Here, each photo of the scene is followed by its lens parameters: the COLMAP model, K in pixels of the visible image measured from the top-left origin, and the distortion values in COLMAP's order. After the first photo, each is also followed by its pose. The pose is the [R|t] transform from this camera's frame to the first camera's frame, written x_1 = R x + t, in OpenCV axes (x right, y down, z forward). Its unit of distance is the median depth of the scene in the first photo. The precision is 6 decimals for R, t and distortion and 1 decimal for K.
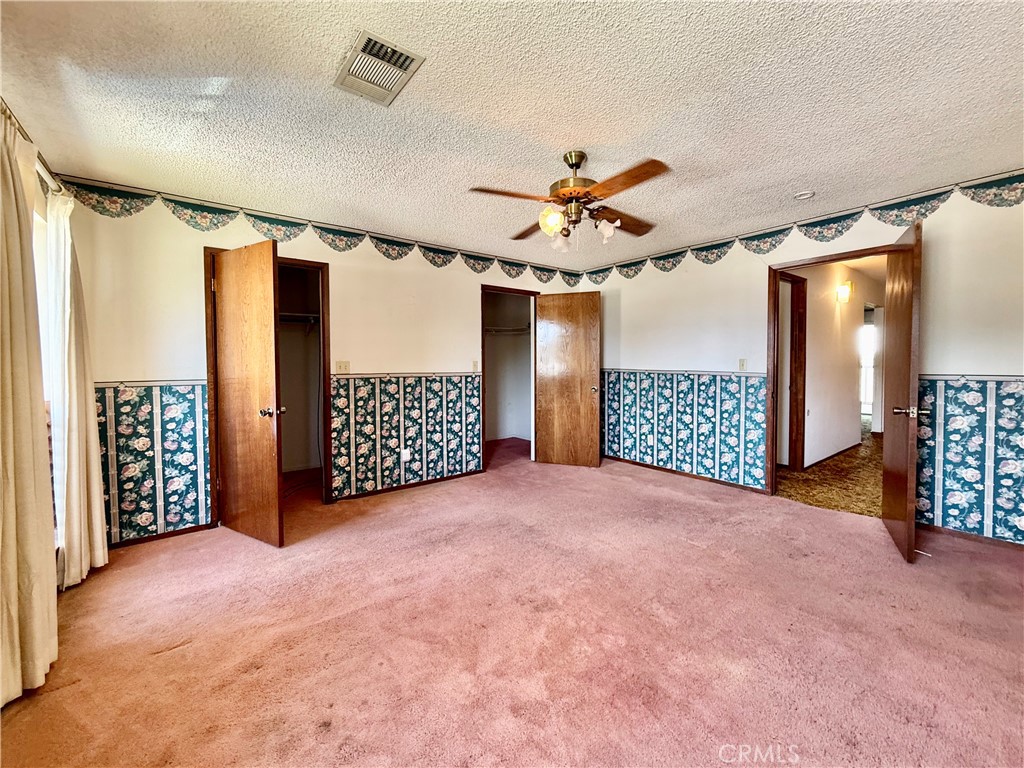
lens RADIAL K [[415.2, 0, 512.0], [0, 415.2, 384.0], [0, 0, 1]] dist [0.000945, 0.000215]
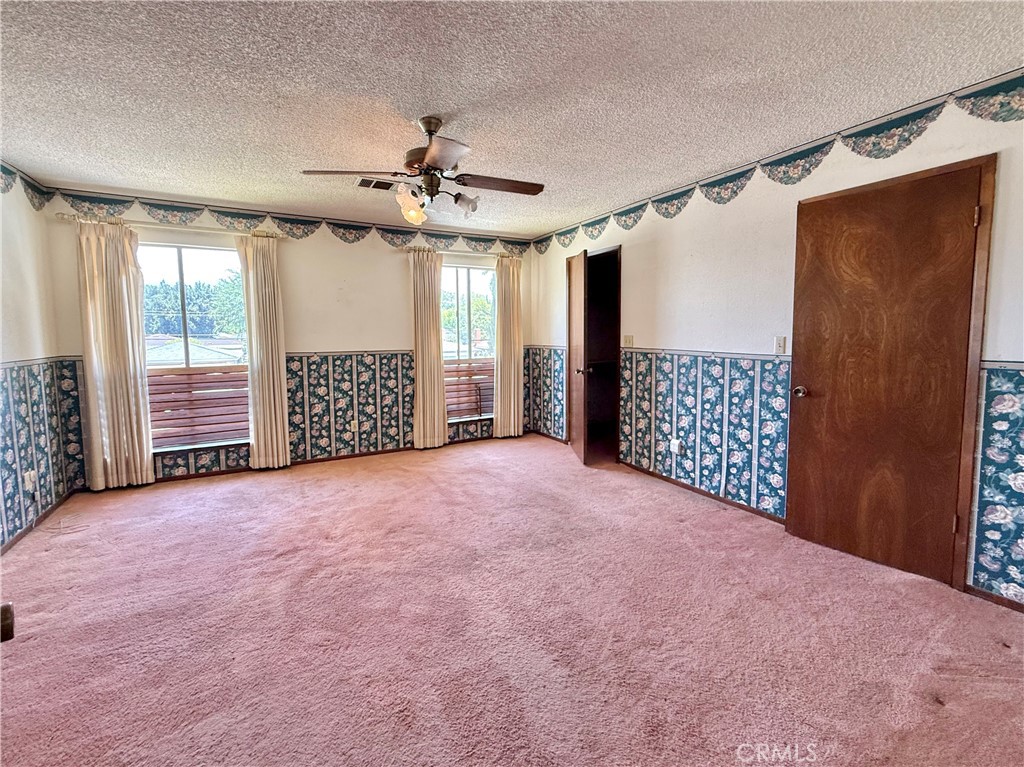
lens RADIAL K [[415.2, 0, 512.0], [0, 415.2, 383.5], [0, 0, 1]] dist [0.000945, 0.000215]
pose [[-0.121048, 0.122394, -0.985072, 0.622779], [-0.057844, 0.989813, 0.130091, -0.049339], [0.990960, 0.072727, -0.112735, 0.766482]]
